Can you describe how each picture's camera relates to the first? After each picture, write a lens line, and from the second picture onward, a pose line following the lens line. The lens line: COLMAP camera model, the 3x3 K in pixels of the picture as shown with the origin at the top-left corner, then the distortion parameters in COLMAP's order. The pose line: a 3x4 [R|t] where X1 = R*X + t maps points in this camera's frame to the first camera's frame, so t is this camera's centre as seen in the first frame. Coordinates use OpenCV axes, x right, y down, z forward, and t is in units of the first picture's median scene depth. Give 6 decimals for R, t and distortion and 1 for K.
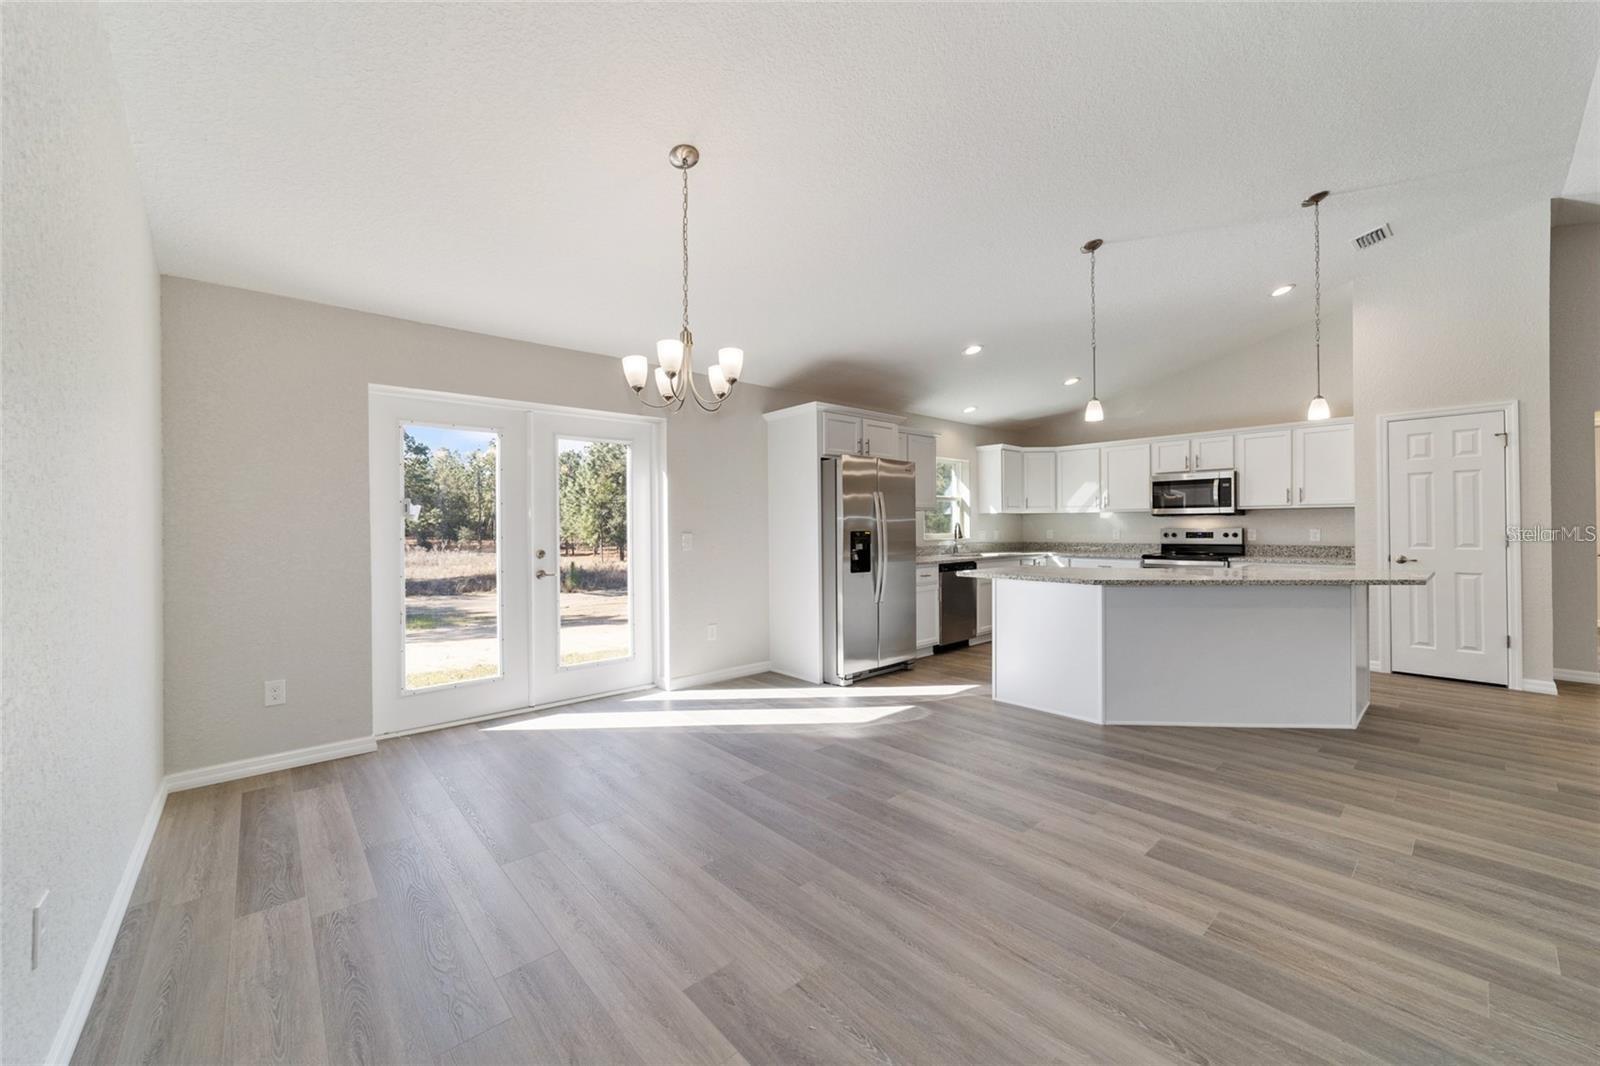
lens RADIAL K [[610.4, 0, 794.2], [0, 610.4, 528.2], [0, 0, 1]] dist [-0.011673, 0.004540]
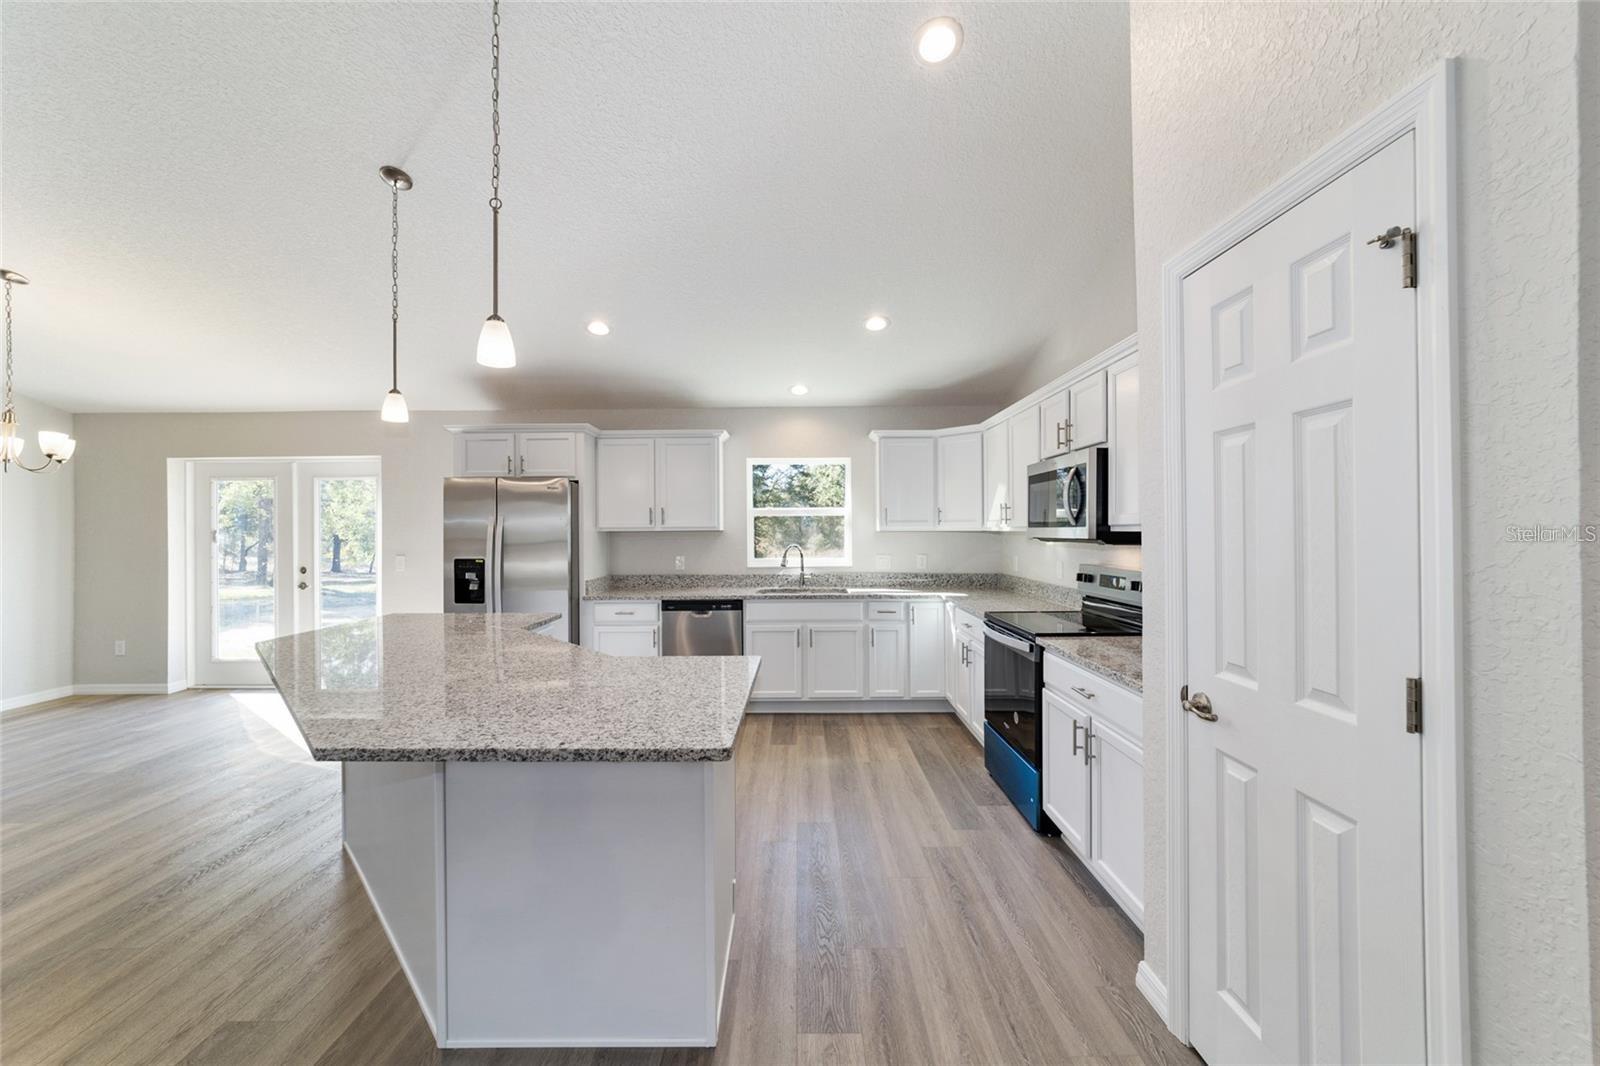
lens RADIAL K [[610.4, 0, 792.8], [0, 610.4, 529.4], [0, 0, 1]] dist [-0.011673, 0.004540]
pose [[0.746754, 0.001849, -0.665098, 0.847704], [-0.000509, 0.999997, 0.002209, -0.033131], [0.665100, -0.001311, 0.746753, 0.500021]]
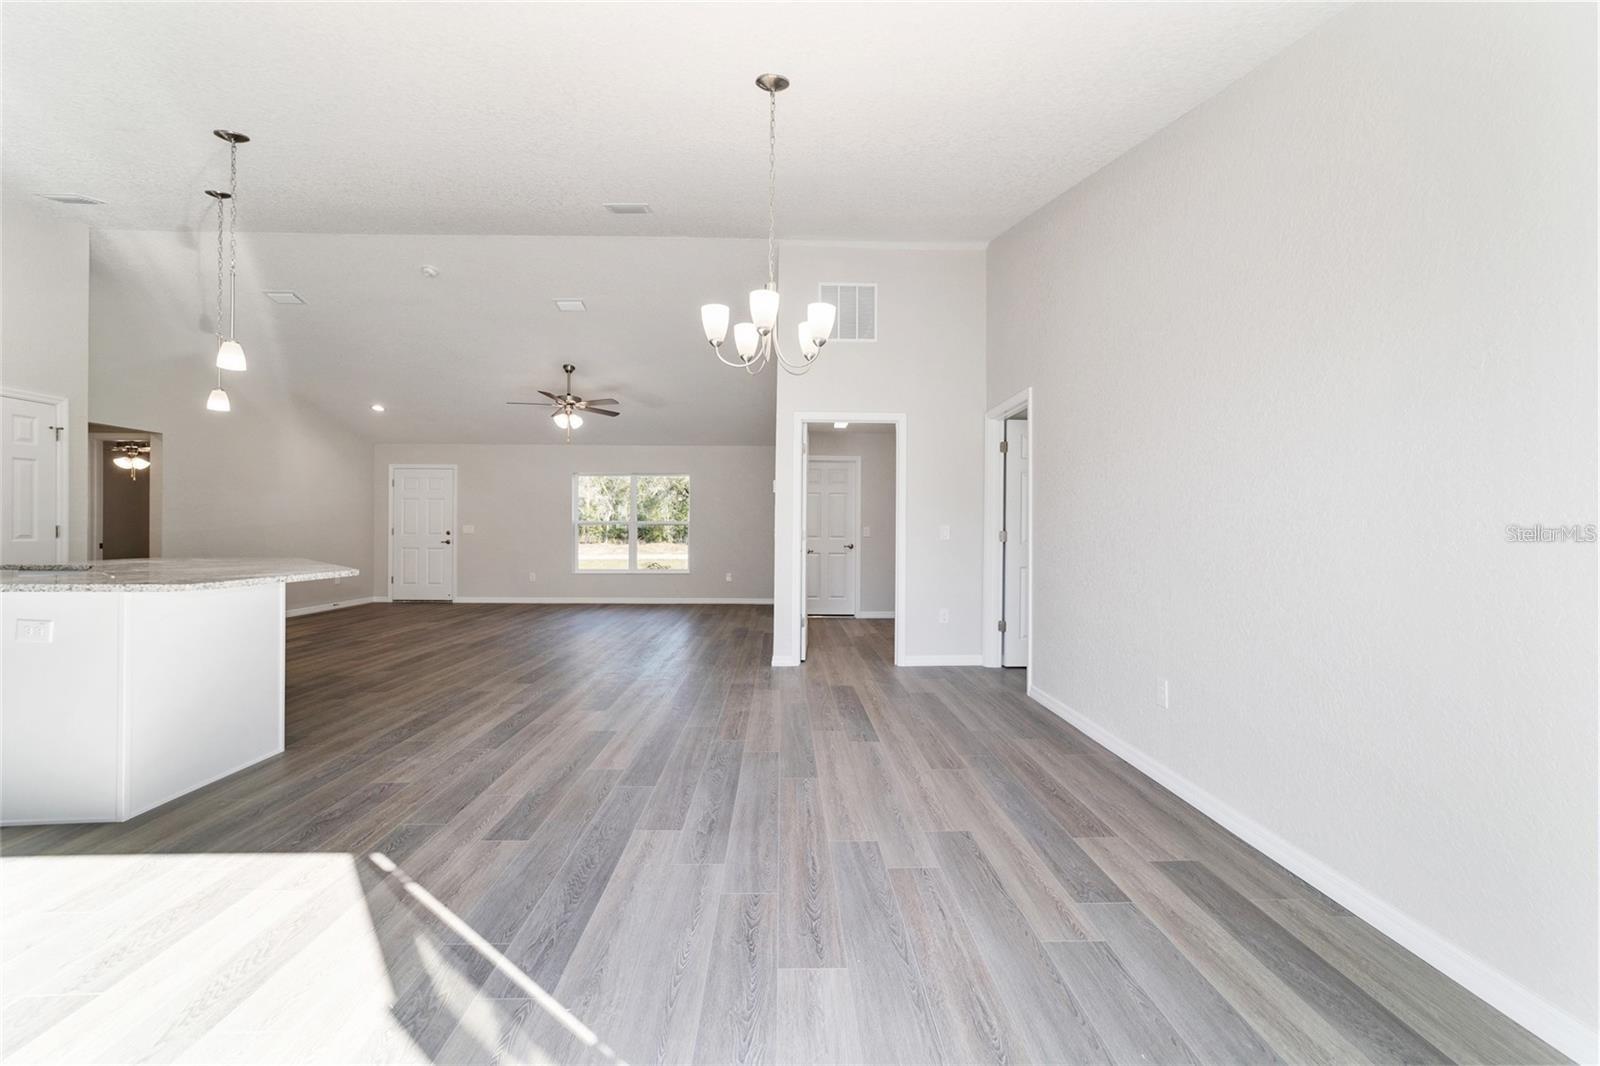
lens RADIAL K [[610.4, 0, 796.2], [0, 610.4, 540.8], [0, 0, 1]] dist [-0.011673, 0.004540]
pose [[-0.765489, -0.007731, 0.643403, -0.336482], [0.000741, 0.999917, 0.012896, 0.018017], [-0.643449, 0.010349, -0.765419, 0.722503]]
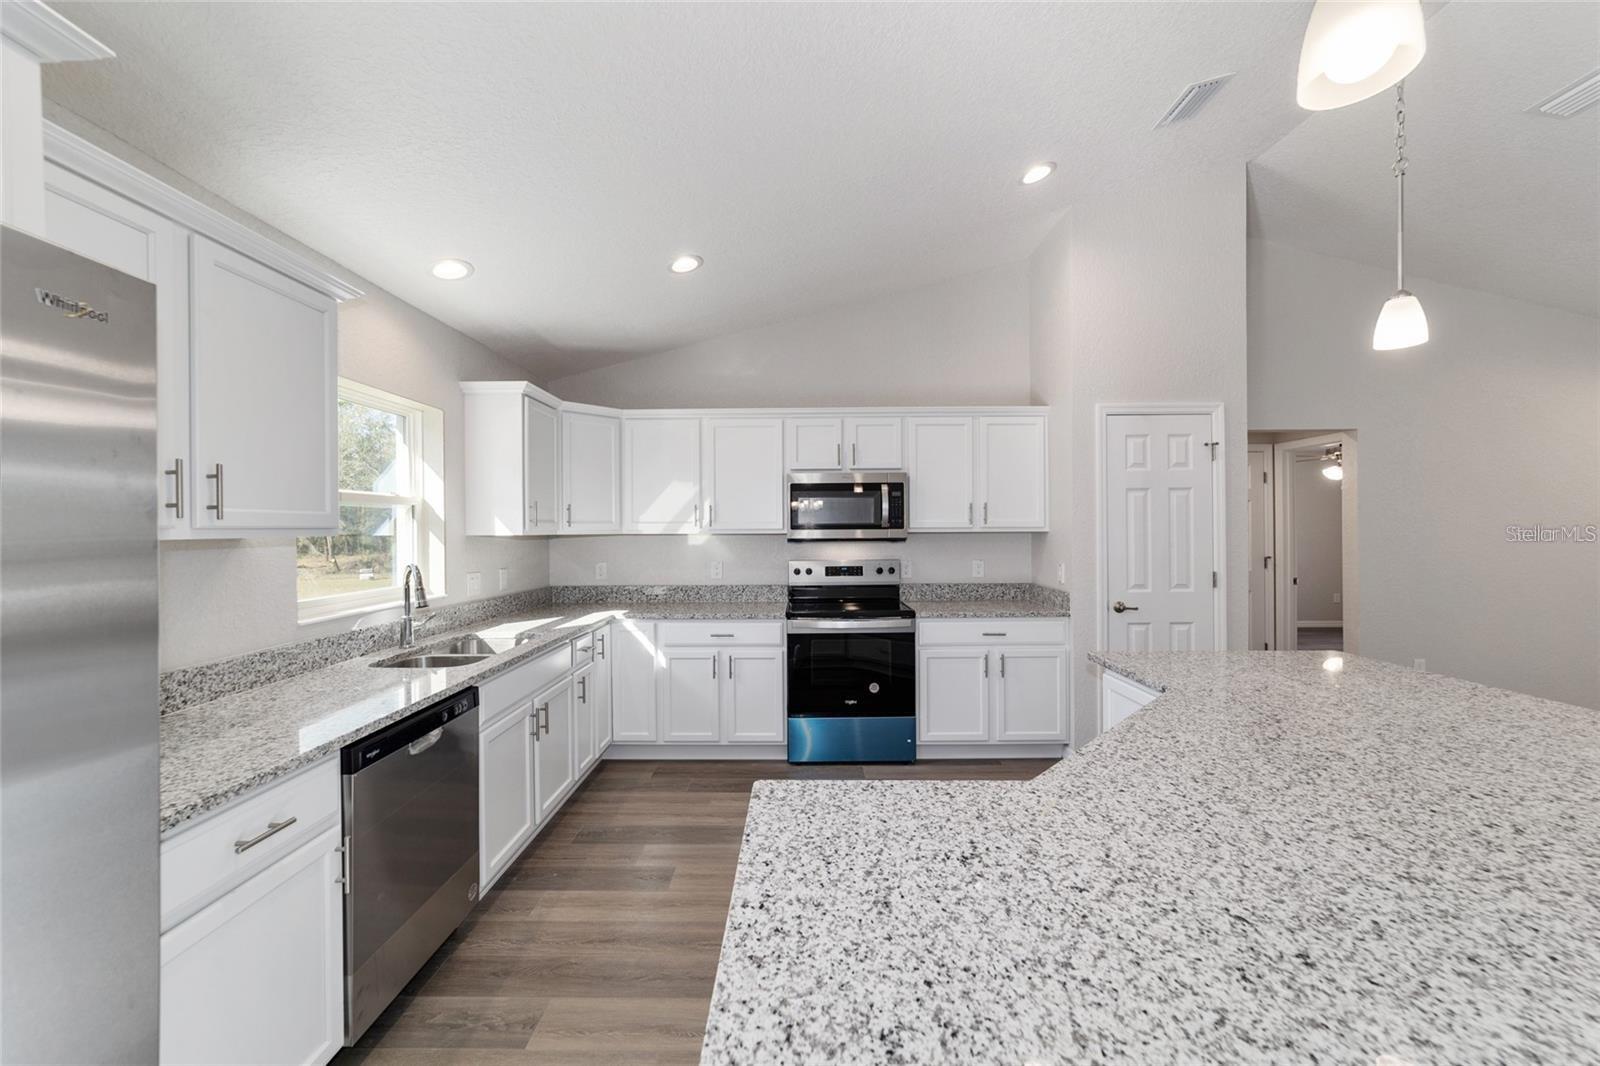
lens RADIAL K [[610.4, 0, 800.8], [0, 610.4, 524.5], [0, 0, 1]] dist [-0.011673, 0.004540]
pose [[0.664221, 0.006538, 0.747507, 0.165265], [0.003721, 0.999920, -0.012052, -0.031974], [-0.747527, 0.010787, 0.664144, 0.645497]]
